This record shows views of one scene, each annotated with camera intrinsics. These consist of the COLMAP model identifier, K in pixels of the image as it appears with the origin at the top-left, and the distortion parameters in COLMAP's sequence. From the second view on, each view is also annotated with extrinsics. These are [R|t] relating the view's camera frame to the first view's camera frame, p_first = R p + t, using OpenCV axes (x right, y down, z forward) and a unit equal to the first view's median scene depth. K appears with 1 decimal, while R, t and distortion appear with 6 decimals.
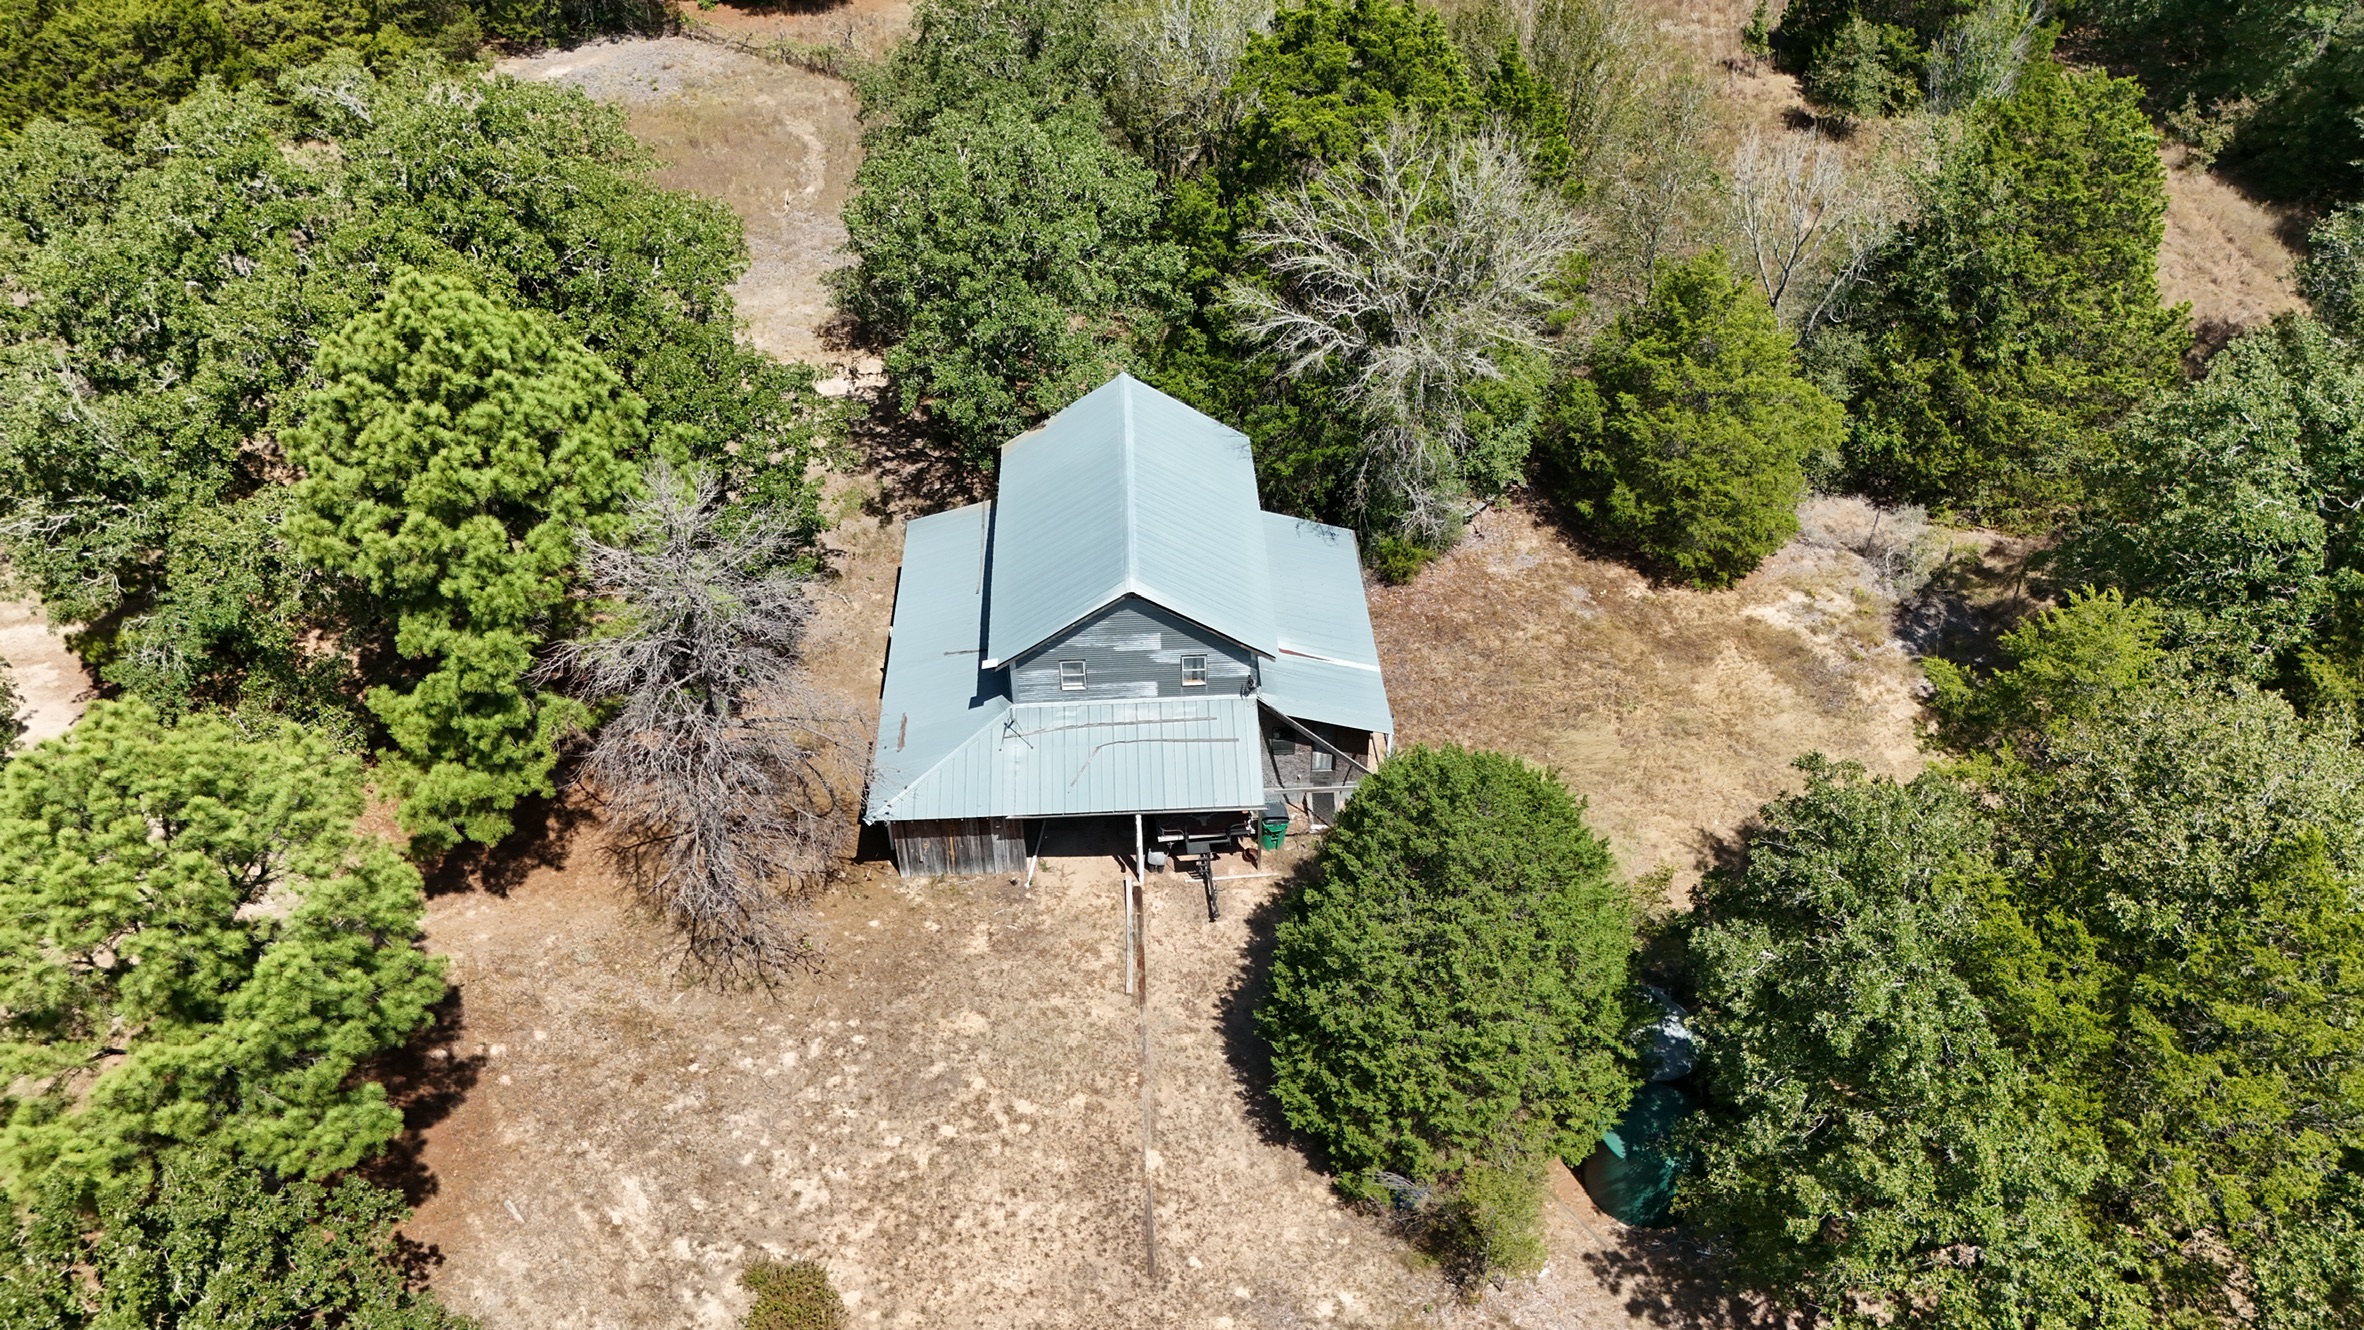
lens RADIAL K [[1746.7, 0, 1182.0], [0, 1746.7, 665.0], [0, 0, 1]] dist [0.068227, -0.083578]
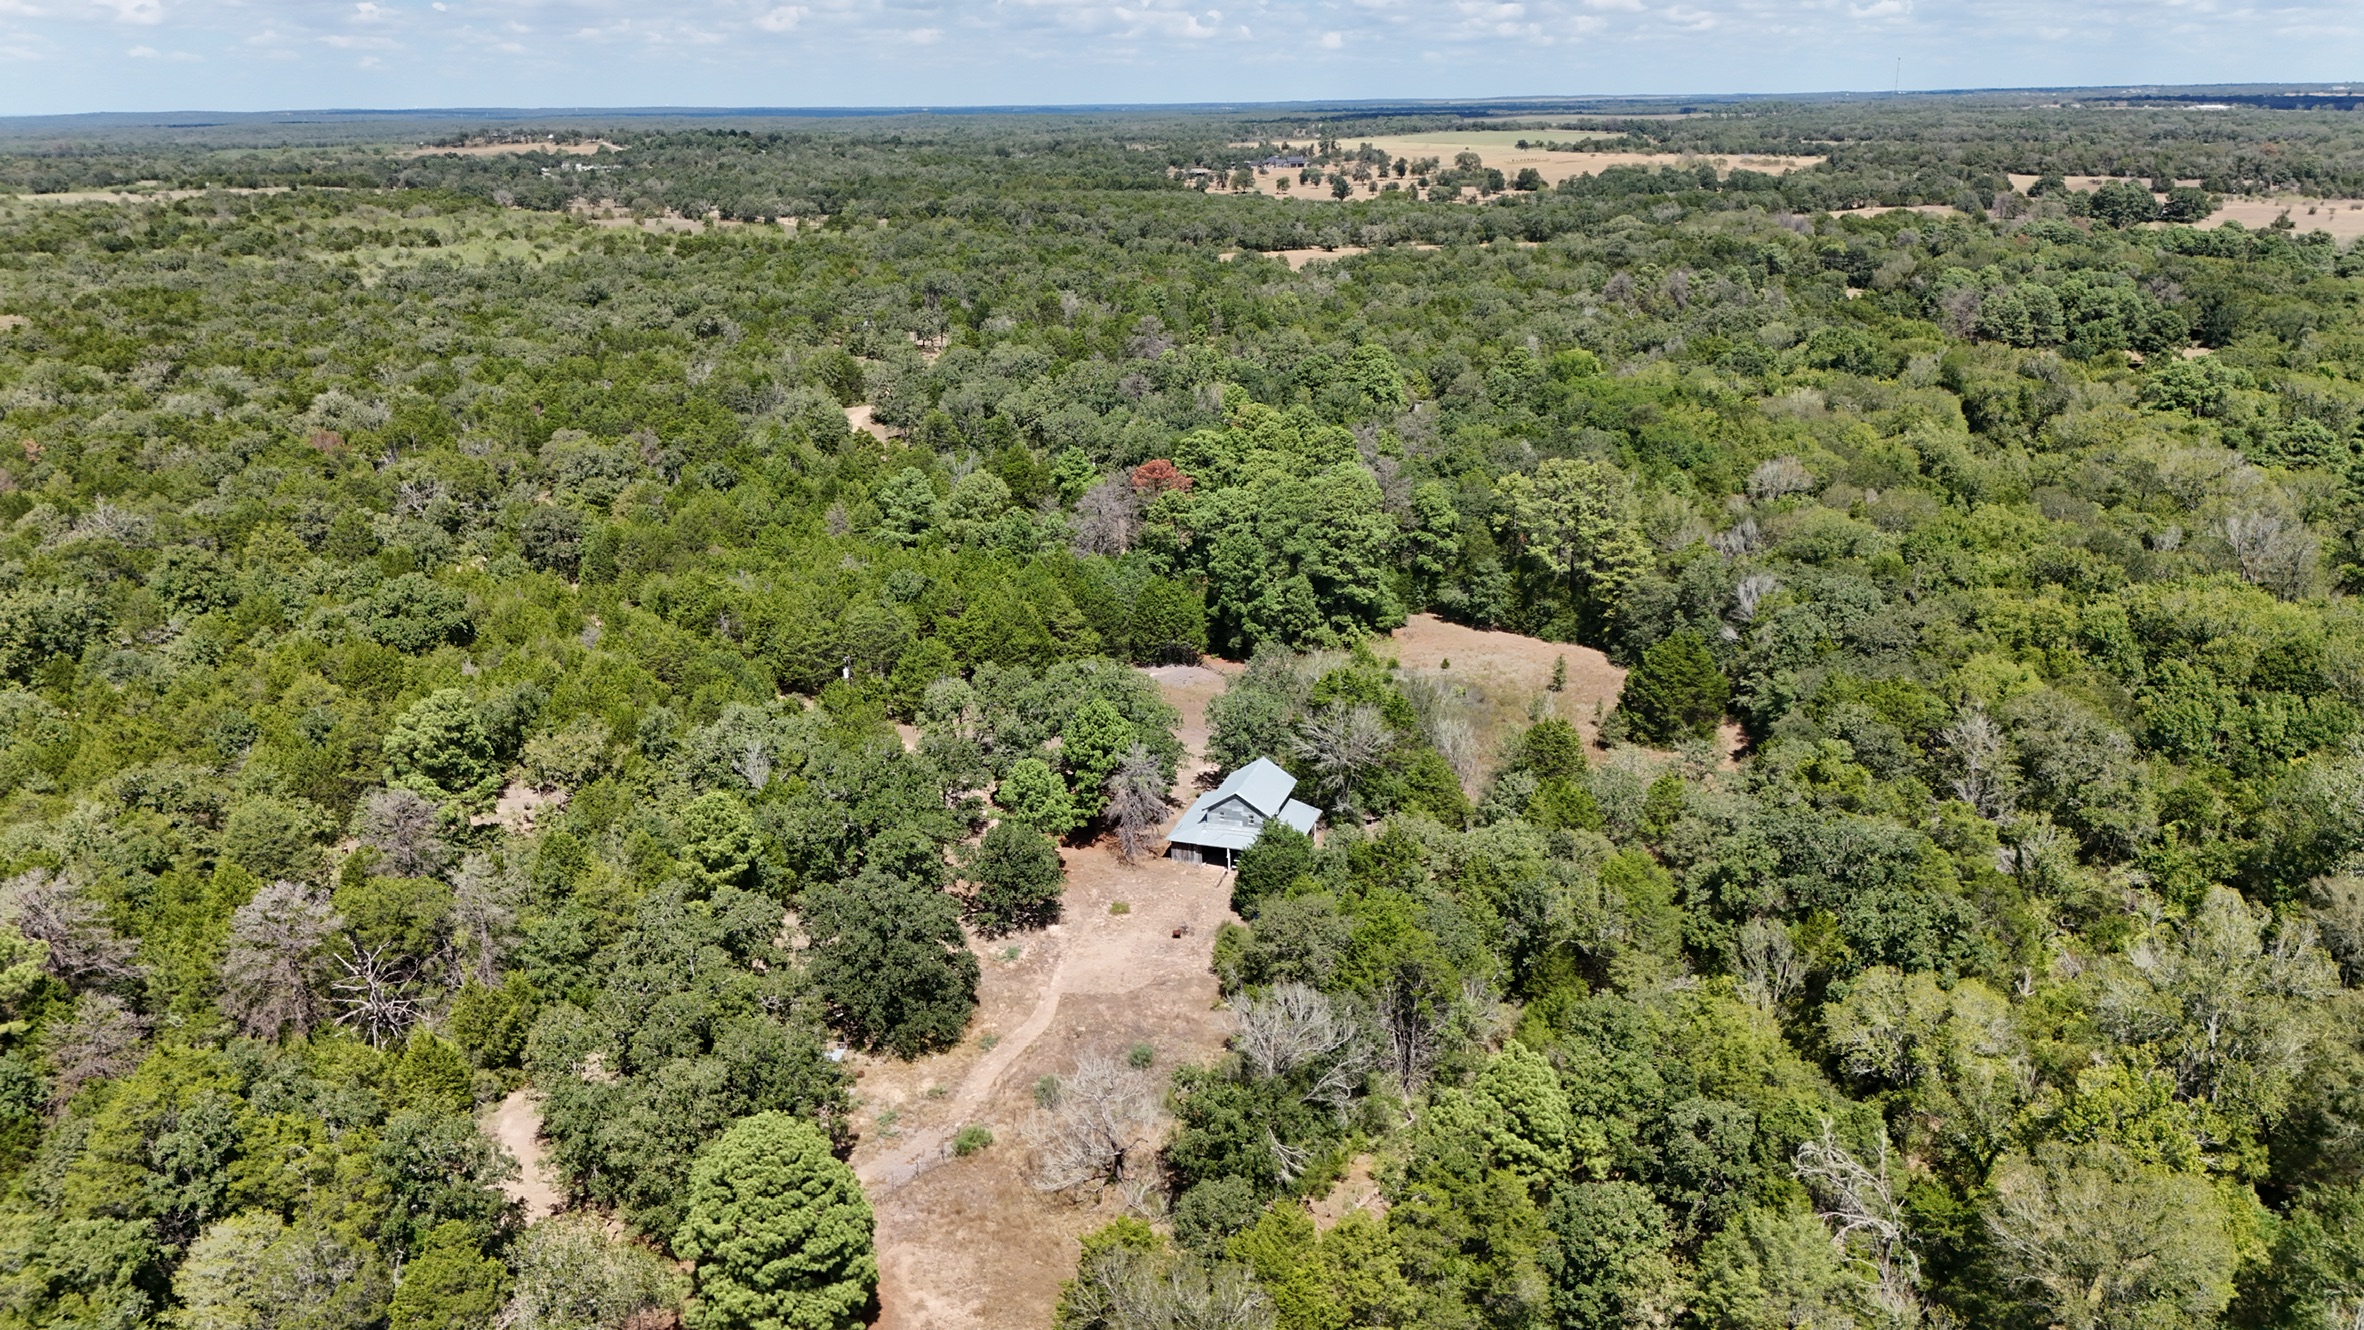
lens RADIAL K [[1746.5, 0, 1191.0], [0, 1746.5, 675.4], [0, 0, 1]] dist [0.079315, -0.085283]
pose [[0.937916, 0.107022, -0.329938, 1.013659], [-0.216530, 0.923757, -0.315893, 0.865683], [0.270976, 0.367723, 0.889580, -2.367332]]
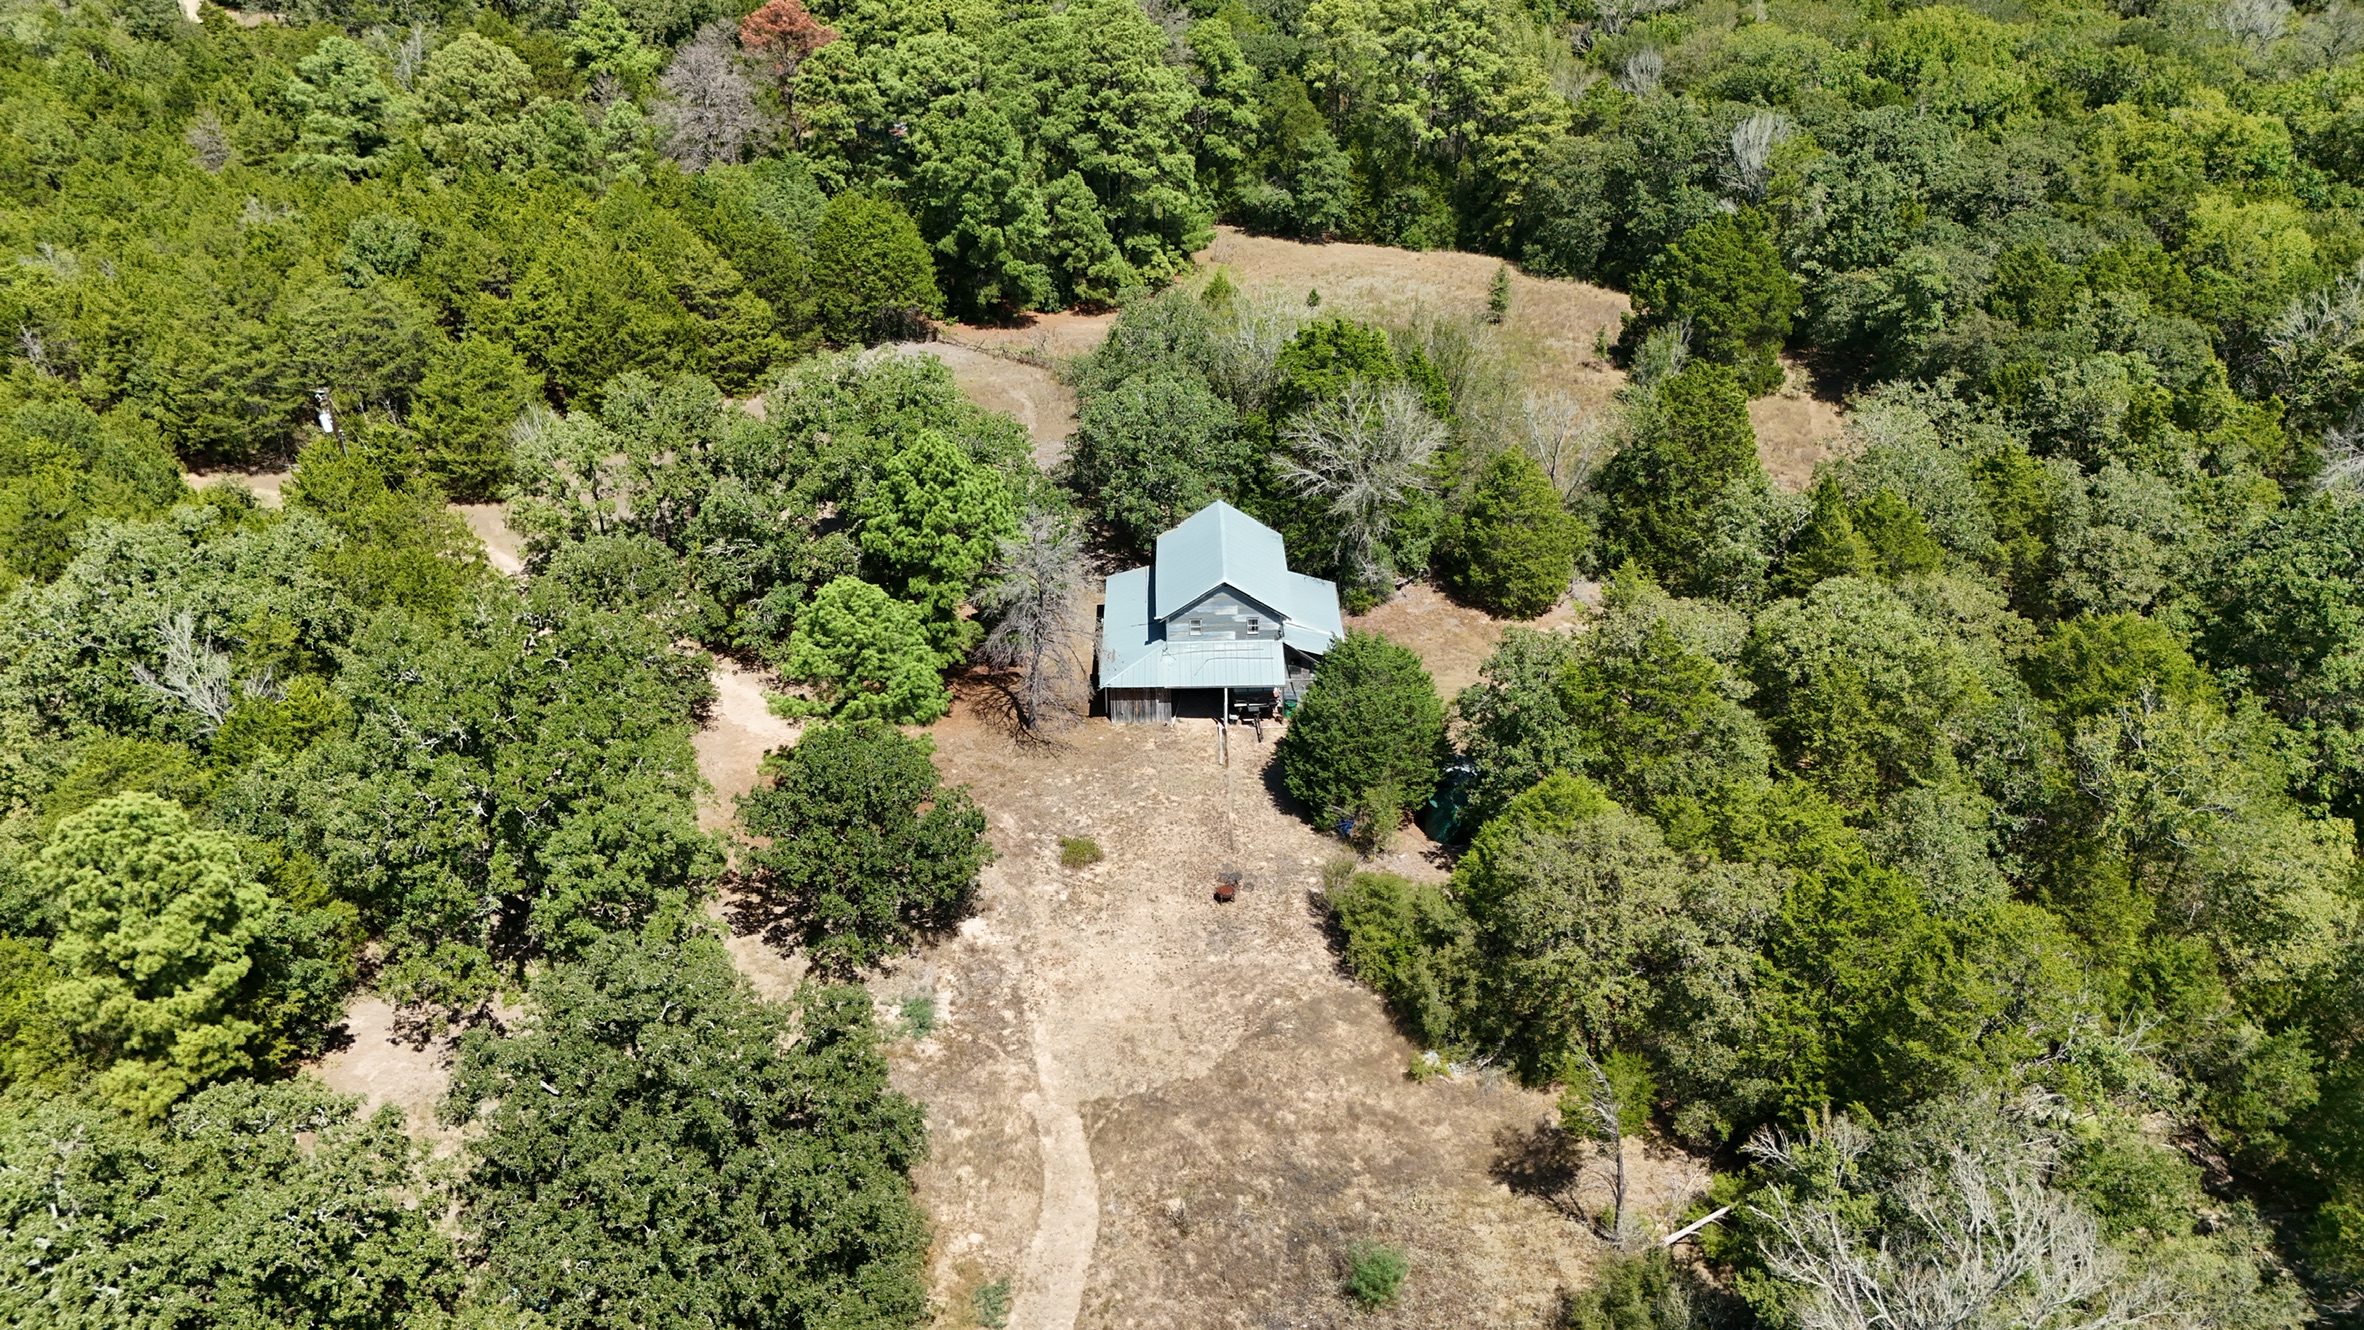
lens RADIAL K [[1746.5, 0, 1191.0], [0, 1746.5, 675.4], [0, 0, 1]] dist [0.079315, -0.085283]
pose [[0.999562, 0.015261, -0.025372, -0.011959], [-0.019113, 0.987045, -0.159299, 0.353767], [0.022612, 0.159714, 0.986904, -0.953606]]
